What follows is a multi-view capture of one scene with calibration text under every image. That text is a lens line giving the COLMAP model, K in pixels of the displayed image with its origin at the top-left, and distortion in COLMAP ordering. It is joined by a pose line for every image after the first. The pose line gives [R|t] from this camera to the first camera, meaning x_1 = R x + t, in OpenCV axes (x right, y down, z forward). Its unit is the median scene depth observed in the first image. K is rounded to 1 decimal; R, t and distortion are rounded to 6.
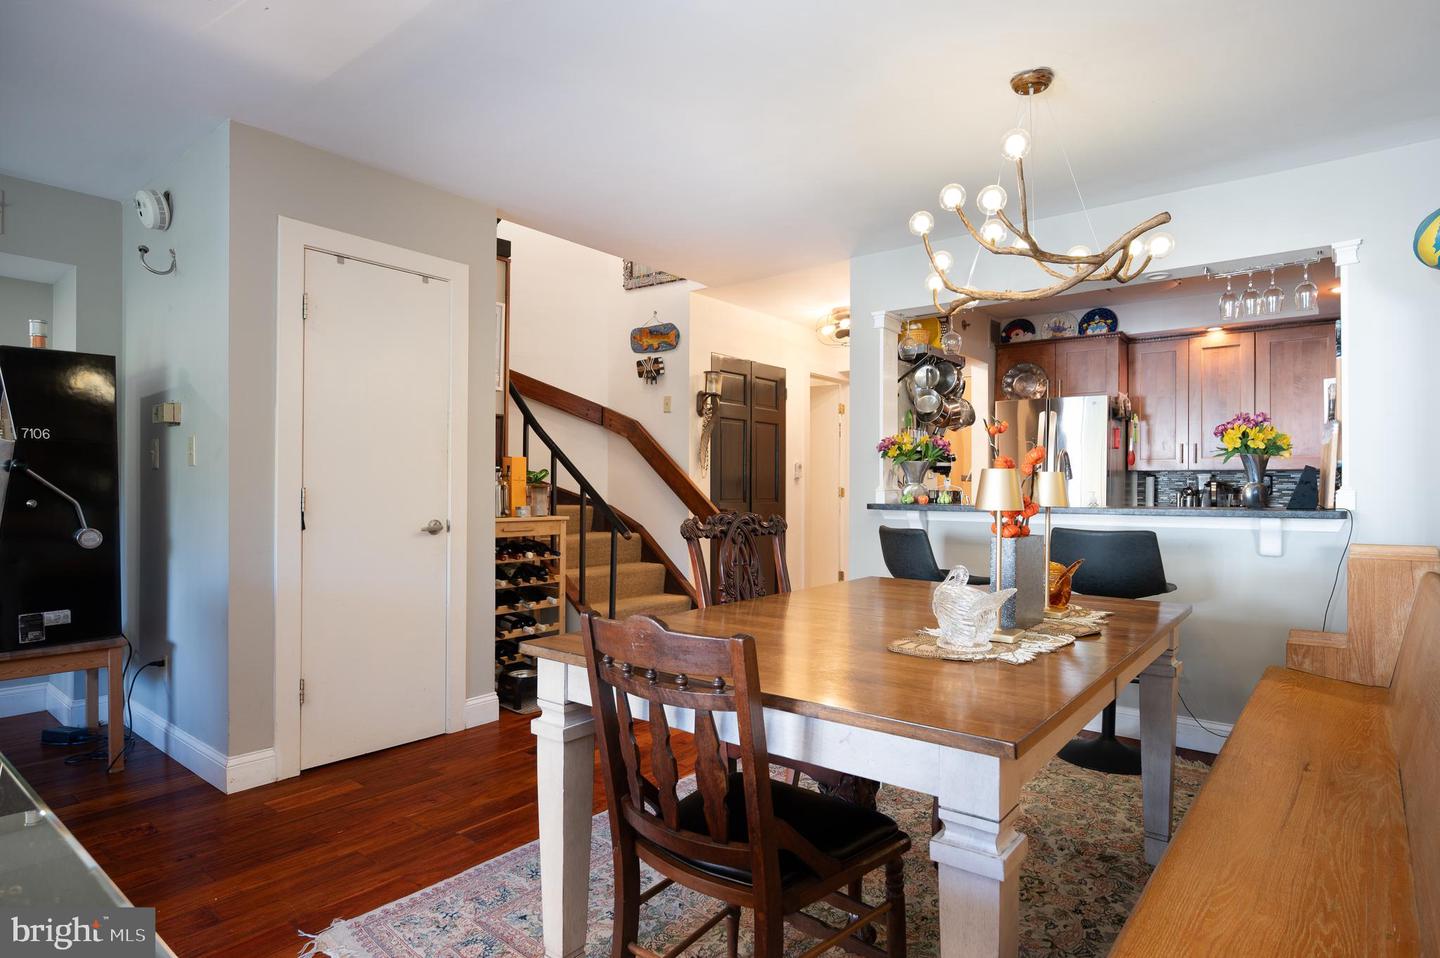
lens RADIAL K [[758.4, 0, 721.5], [0, 758.4, 486.7], [0, 0, 1]] dist [-0.001290, 0.000108]
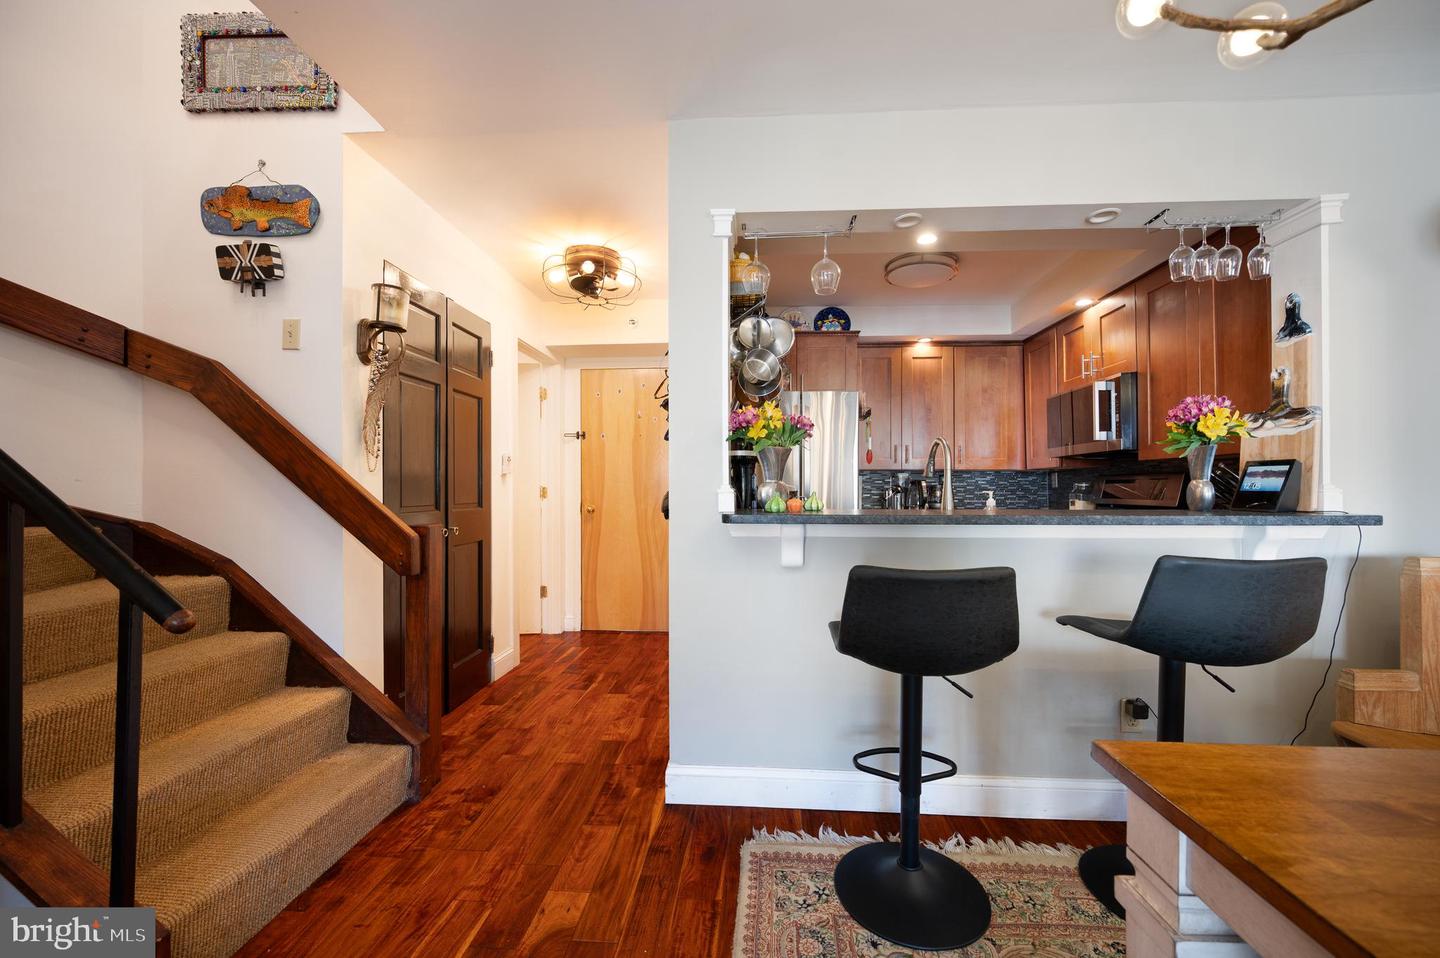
lens RADIAL K [[561.4, 0, 720.1], [0, 561.4, 487.1], [0, 0, 1]] dist [-0.001261, -0.000398]
pose [[0.818891, -0.004892, 0.573928, -0.051626], [0.002969, 0.999986, 0.004288, -0.000792], [-0.573941, -0.001807, 0.818894, 0.500708]]
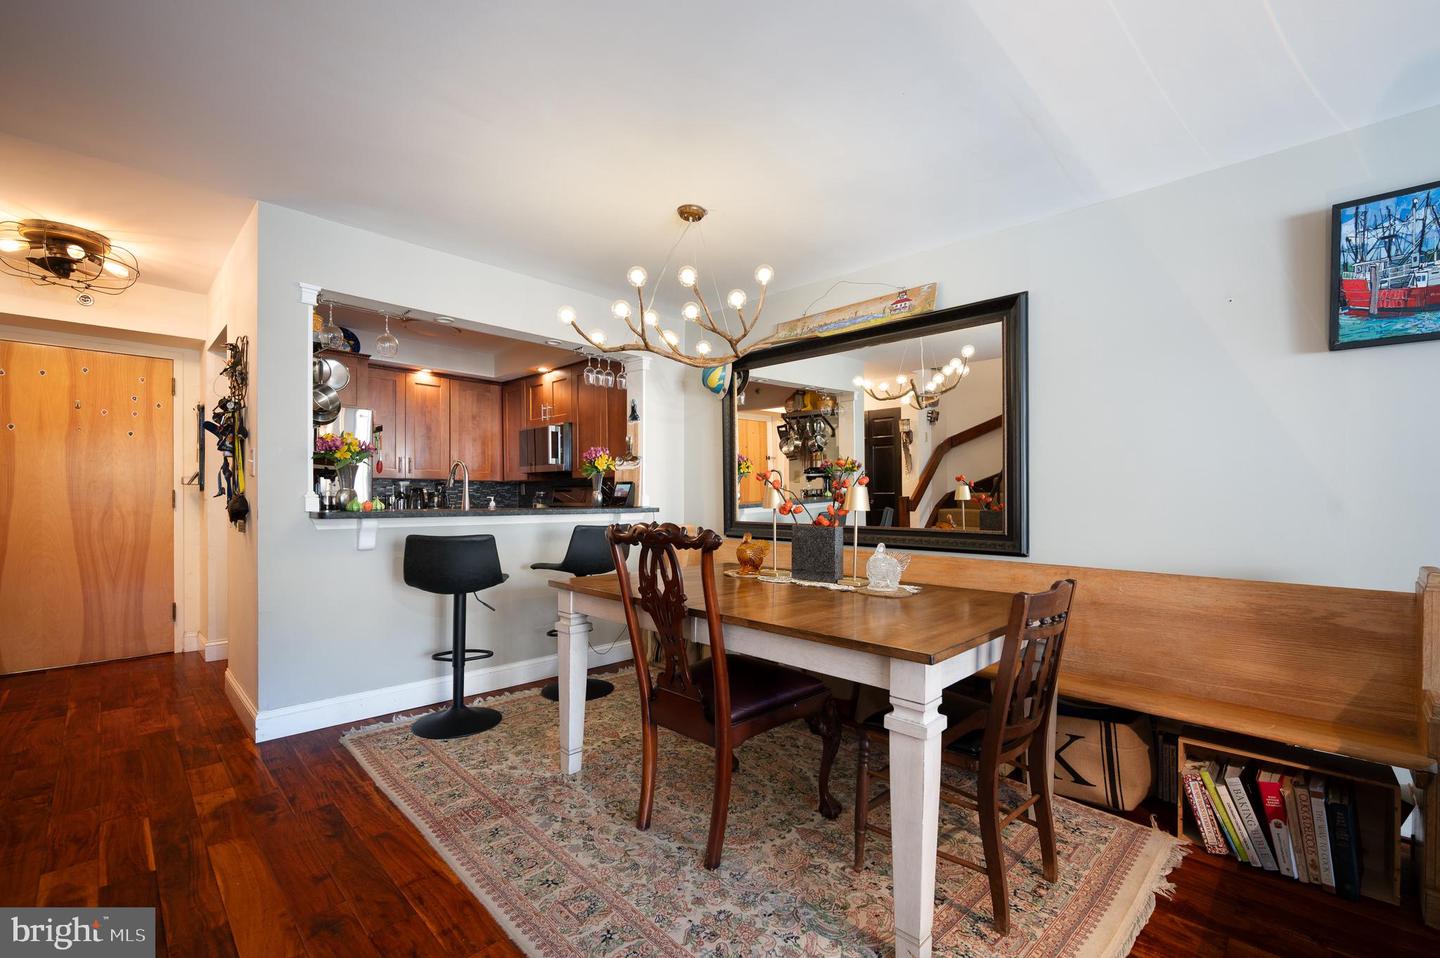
lens RADIAL K [[624.0, 0, 722.3], [0, 624.0, 499.7], [0, 0, 1]] dist [-0.003703, -0.000880]
pose [[0.098448, -0.010951, 0.995082, -0.357741], [-0.006709, 0.999909, 0.011668, -0.002287], [-0.995120, -0.007825, 0.098365, 0.382635]]
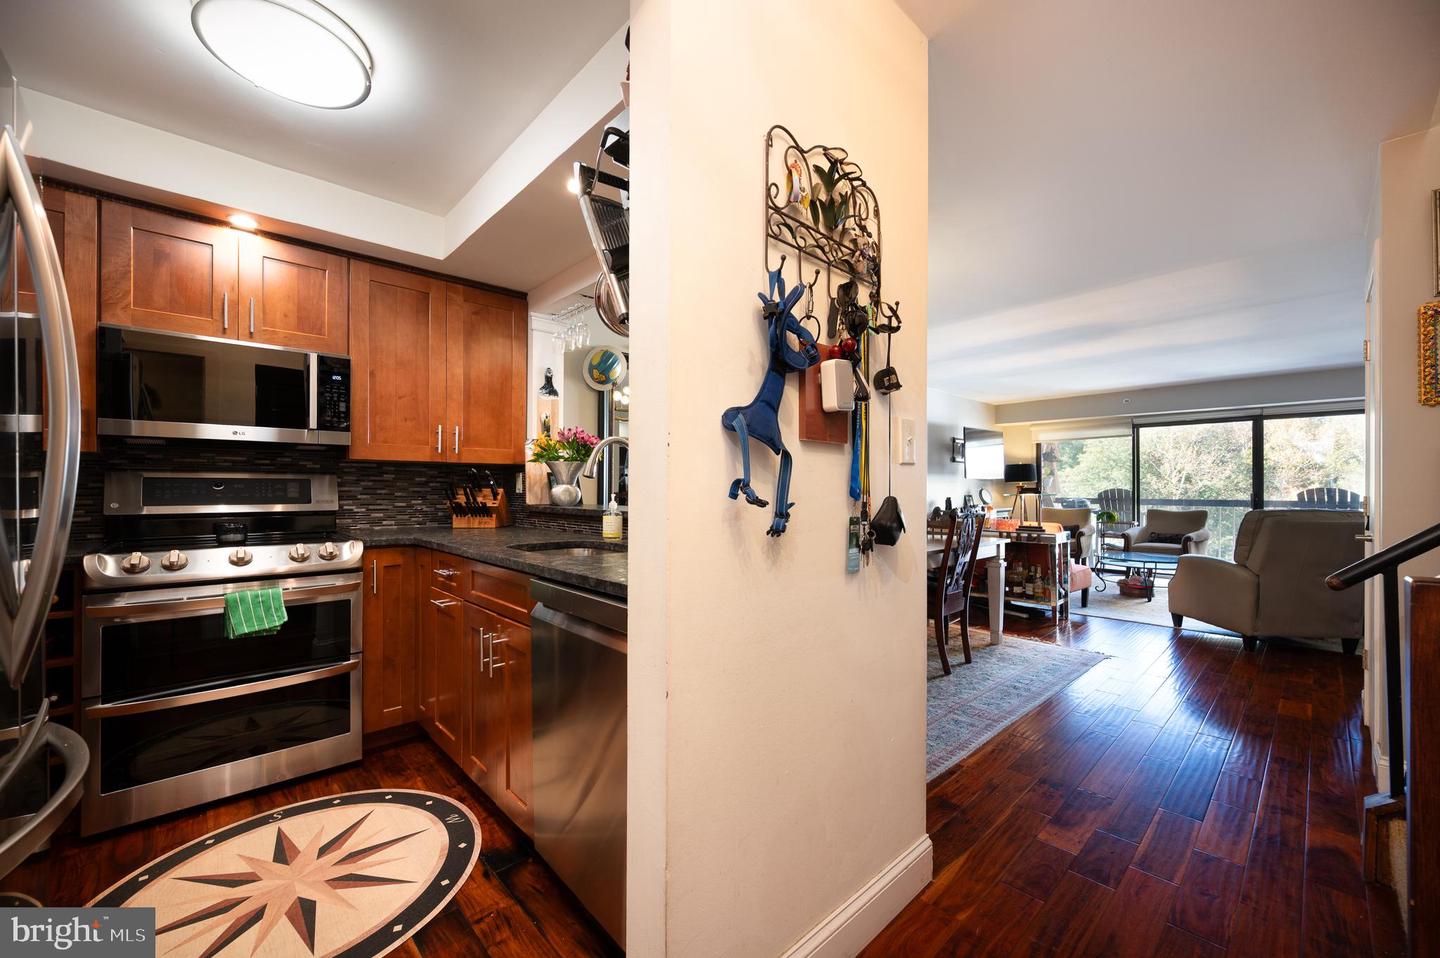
lens RADIAL K [[565.6, 0, 722.4], [0, 565.6, 486.0], [0, 0, 1]] dist [-0.002412, -0.000117]
pose [[-0.991864, -0.009470, 0.126950, 0.220506], [-0.010291, 0.999930, -0.005807, 0.000028], [-0.126886, -0.007066, -0.991892, 1.173420]]
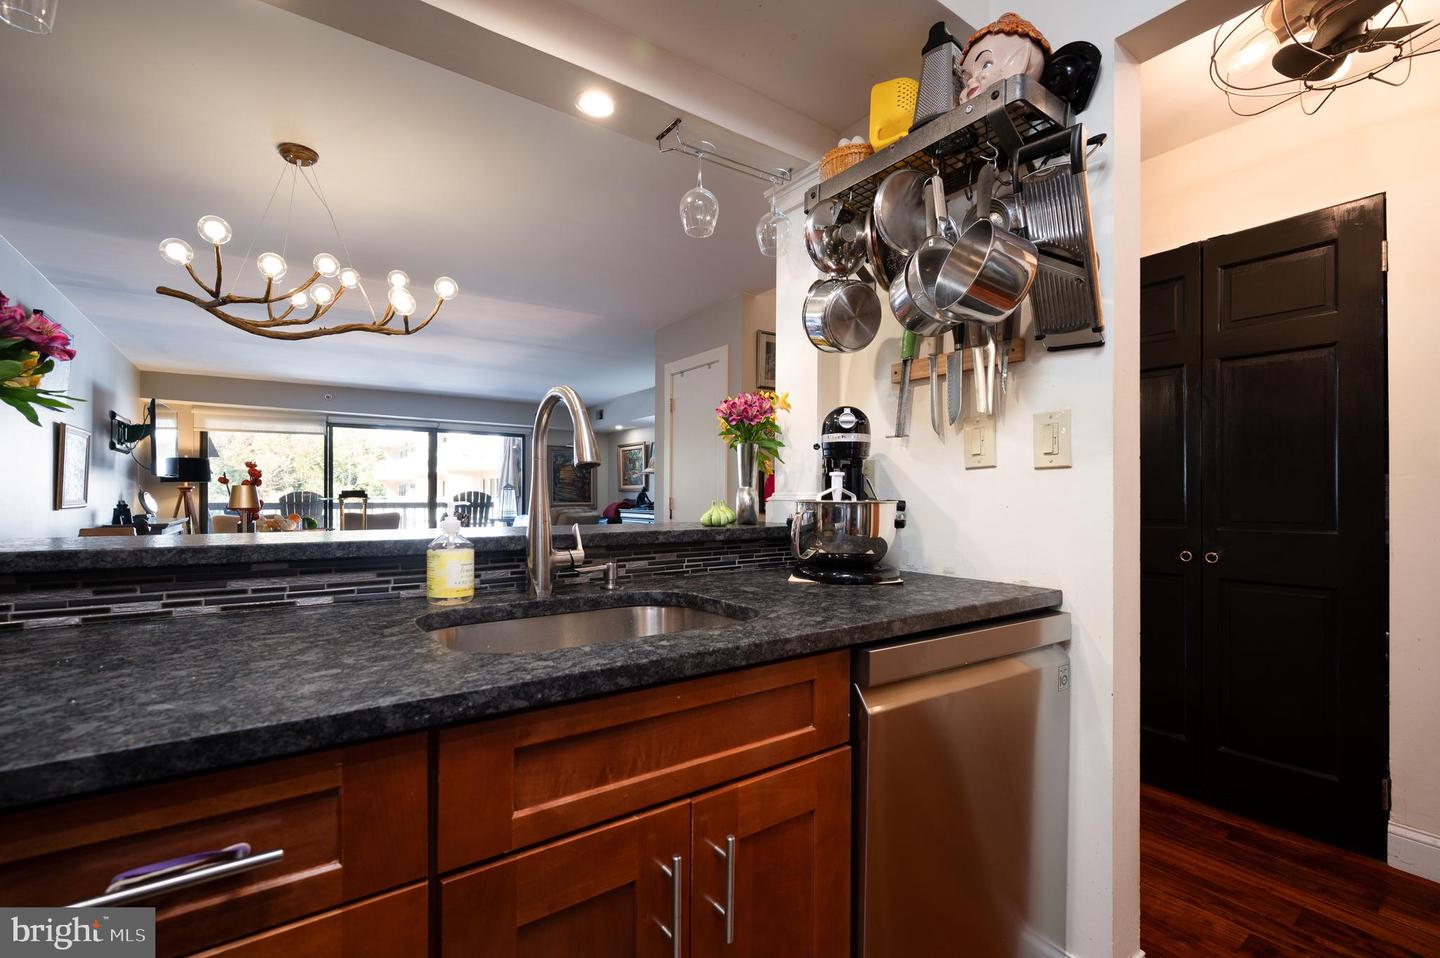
lens RADIAL K [[622.8, 0, 725.4], [0, 622.8, 490.5], [0, 0, 1]] dist [-0.002033, -0.000411]
pose [[-0.258196, -0.013621, -0.965997, 0.543815], [-0.001119, 0.999904, -0.013800, 0.003512], [0.966092, -0.002482, -0.258186, 0.900081]]
